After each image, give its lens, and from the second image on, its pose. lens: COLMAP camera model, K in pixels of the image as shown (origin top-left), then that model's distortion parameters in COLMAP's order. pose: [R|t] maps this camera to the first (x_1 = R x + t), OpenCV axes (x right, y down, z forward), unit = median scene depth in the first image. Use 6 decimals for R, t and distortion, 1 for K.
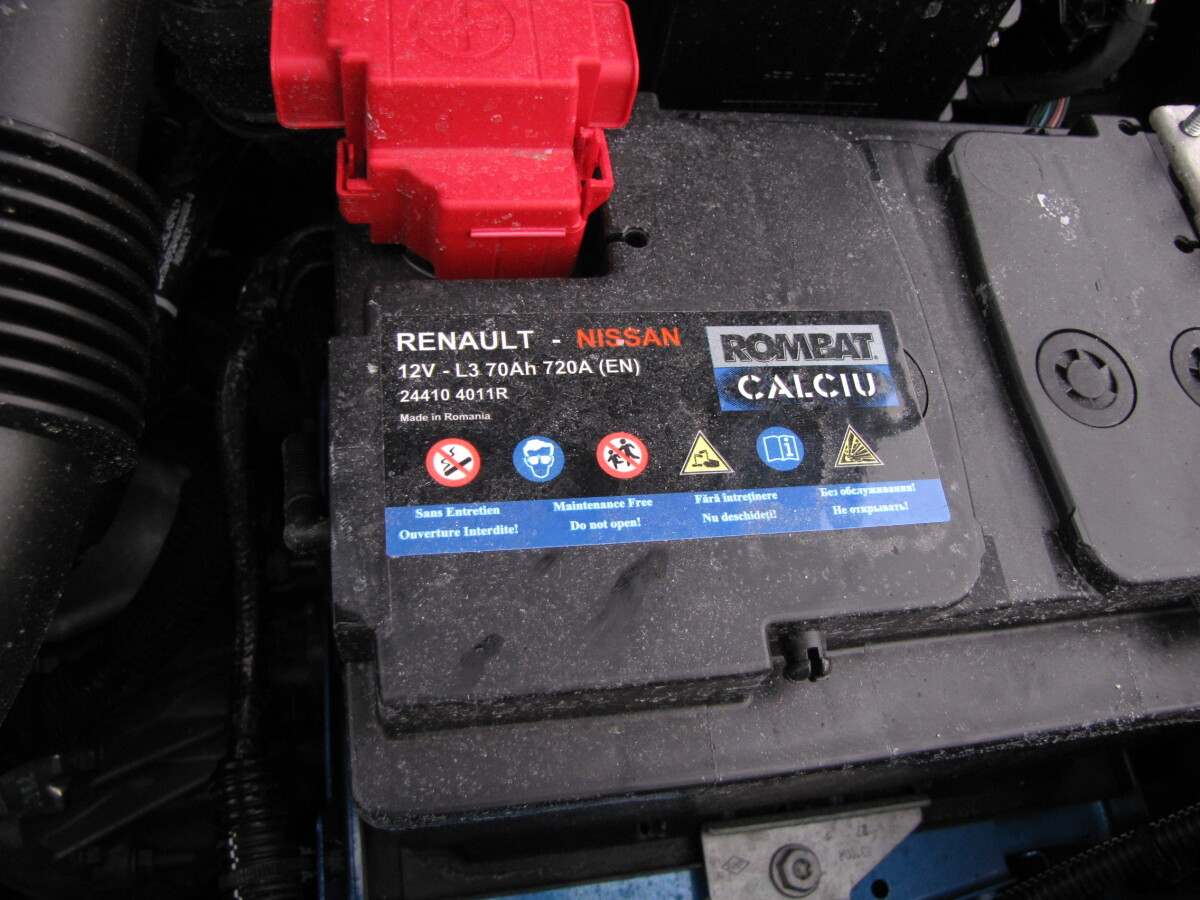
lens RADIAL K [[1012.0, 0, 599.5], [0, 1012.0, 435.4], [0, 0, 1]] dist [-0.181111, 0.147889]
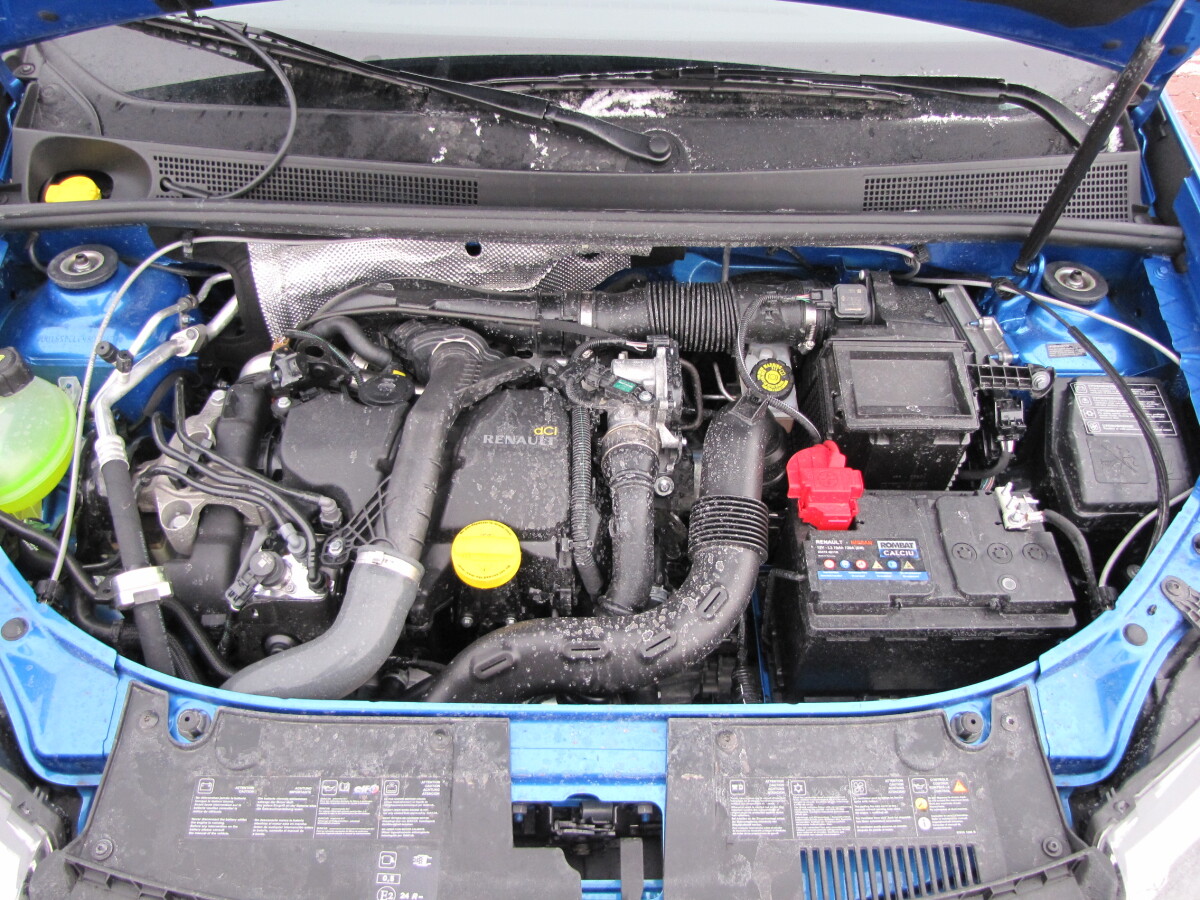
lens RADIAL K [[1012.0, 0, 599.5], [0, 1012.0, 435.4], [0, 0, 1]] dist [-0.181111, 0.147889]
pose [[0.985964, 0.006997, -0.166814, -0.441673], [-0.050666, 0.964546, -0.259007, 0.757997], [0.159087, 0.263823, 0.951361, -4.157050]]
